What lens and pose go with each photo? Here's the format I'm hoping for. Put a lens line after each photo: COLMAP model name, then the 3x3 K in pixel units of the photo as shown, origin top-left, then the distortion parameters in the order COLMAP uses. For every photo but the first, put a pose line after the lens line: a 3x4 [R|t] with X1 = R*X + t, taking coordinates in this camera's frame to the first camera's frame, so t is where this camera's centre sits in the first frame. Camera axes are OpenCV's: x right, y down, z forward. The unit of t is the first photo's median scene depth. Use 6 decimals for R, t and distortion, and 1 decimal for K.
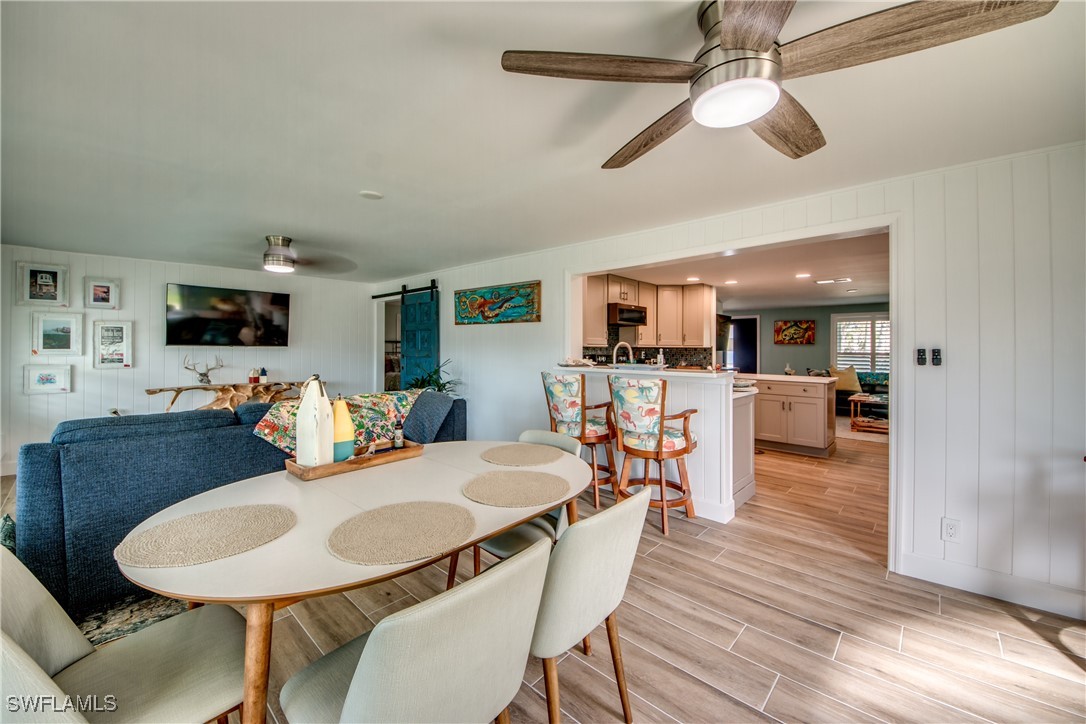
lens RADIAL K [[421.4, 0, 555.4], [0, 421.4, 350.9], [0, 0, 1]] dist [0.003158, -0.007821]
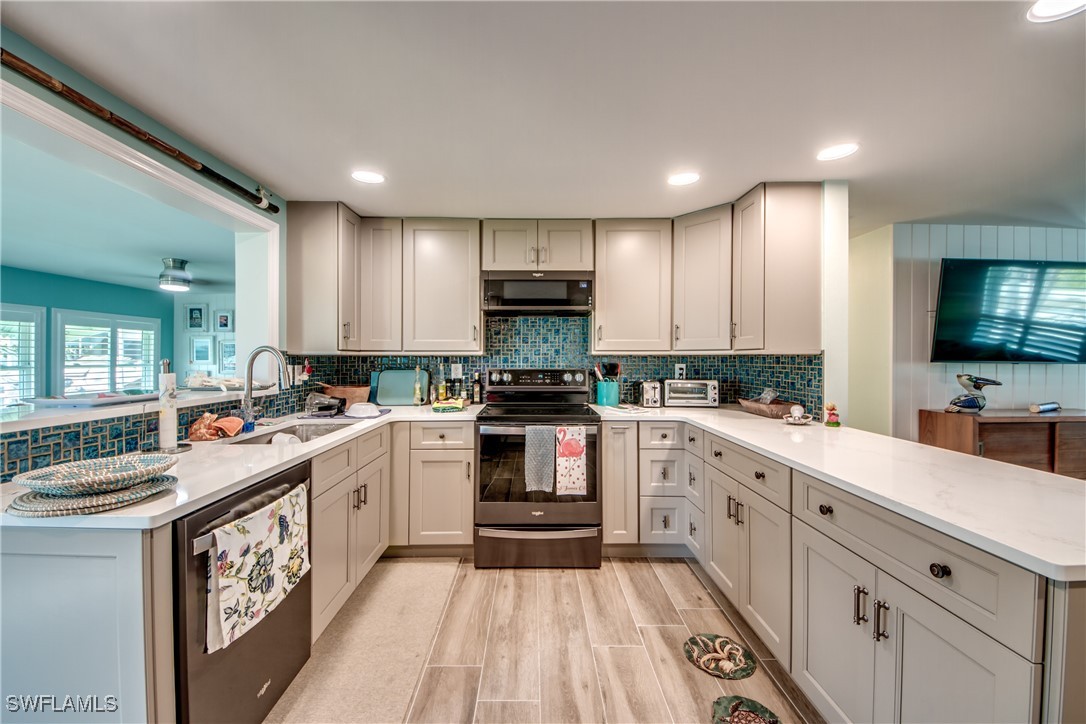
lens RADIAL K [[421.4, 0, 539.5], [0, 421.4, 361.2], [0, 0, 1]] dist [0.003158, -0.007821]
pose [[0.650526, 0.004370, -0.759471, 0.642395], [-0.004437, 0.999988, 0.001953, -0.002402], [0.759471, 0.002099, 0.650538, 0.765875]]
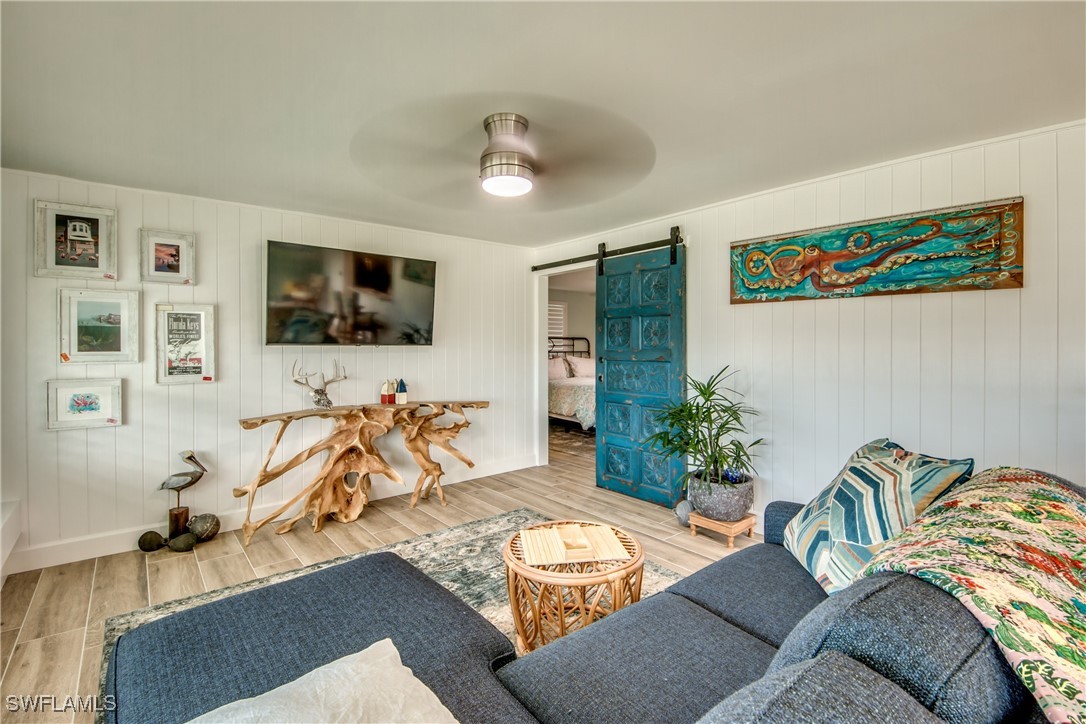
lens RADIAL K [[453.7, 0, 538.8], [0, 453.7, 352.2], [0, 0, 1]] dist [-0.008077, -0.003934]
pose [[0.992777, -0.005011, -0.119868, -0.438137], [0.006148, 0.999940, 0.009118, -0.004473], [0.119815, -0.009790, 0.992748, 0.385718]]
